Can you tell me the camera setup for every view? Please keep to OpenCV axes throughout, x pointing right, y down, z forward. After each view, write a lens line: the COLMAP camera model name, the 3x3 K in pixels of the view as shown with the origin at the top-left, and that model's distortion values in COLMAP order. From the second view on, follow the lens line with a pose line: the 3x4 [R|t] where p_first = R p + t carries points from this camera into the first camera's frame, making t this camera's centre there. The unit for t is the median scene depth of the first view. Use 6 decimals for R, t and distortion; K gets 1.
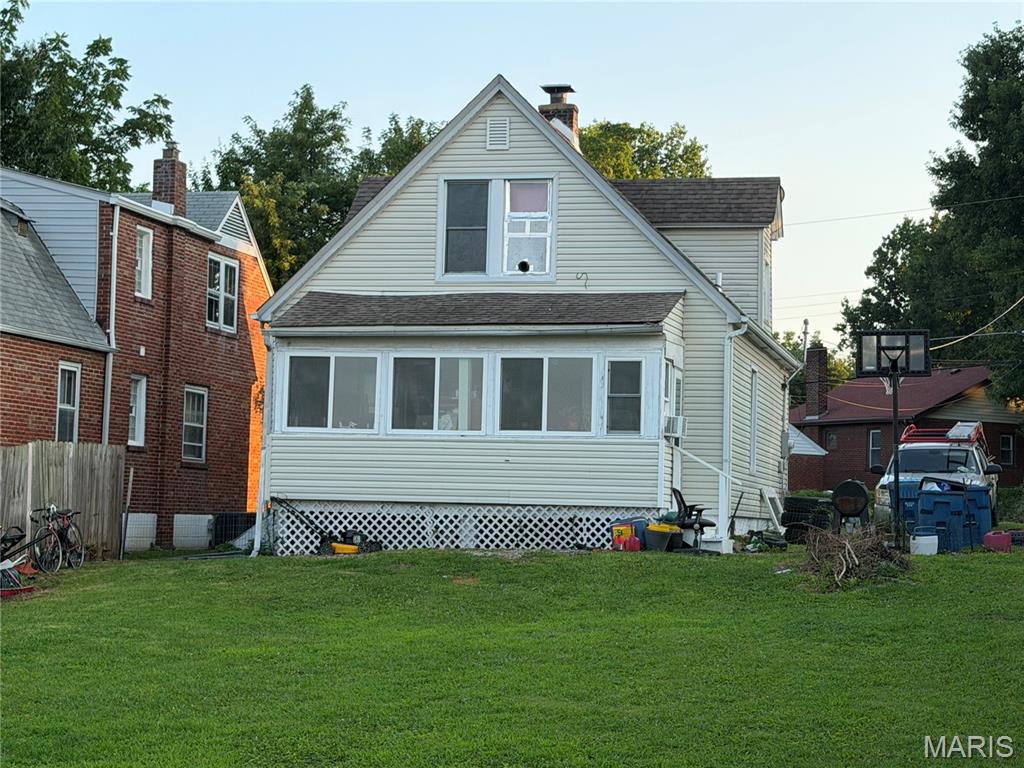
lens RADIAL K [[2069.1, 0, 512.3], [0, 2069.1, 378.4], [0, 0, 1]] dist [0.153101, 0.000000]
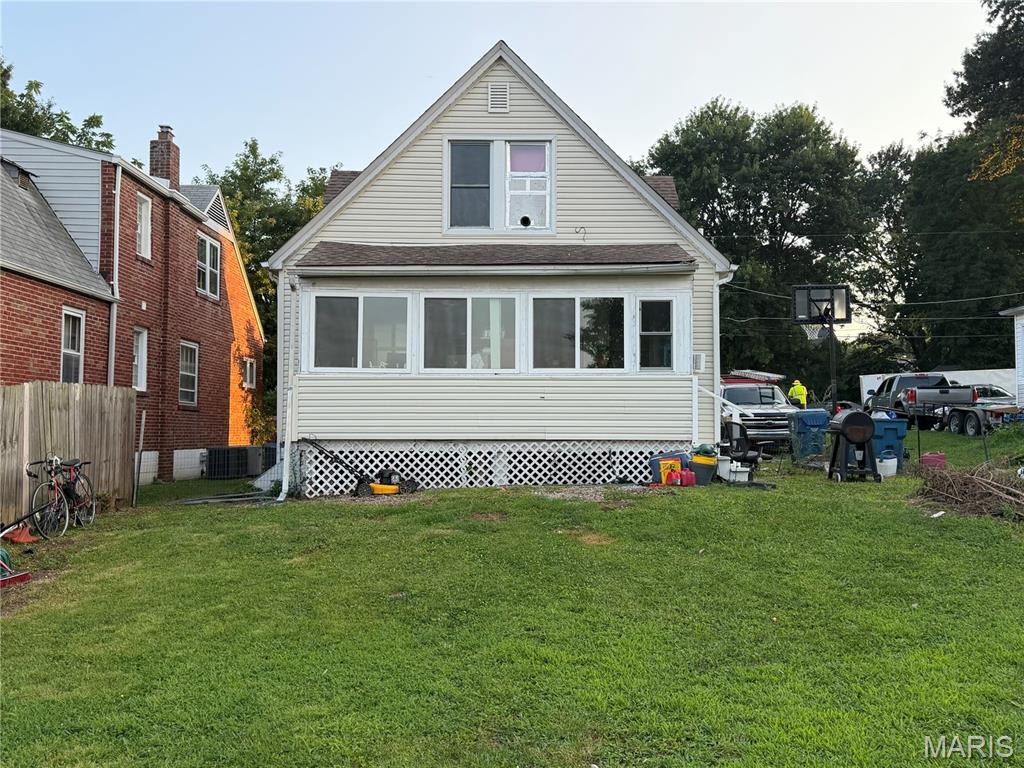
lens RADIAL K [[1031.5, 0, 569.4], [0, 1031.5, 382.1], [0, 0, 1]] dist [0.153864, -0.301772]
pose [[0.973136, -0.010339, 0.230001, -0.100615], [0.005638, 0.999762, 0.021087, 0.020074], [-0.230164, -0.019224, 0.972962, 0.468720]]
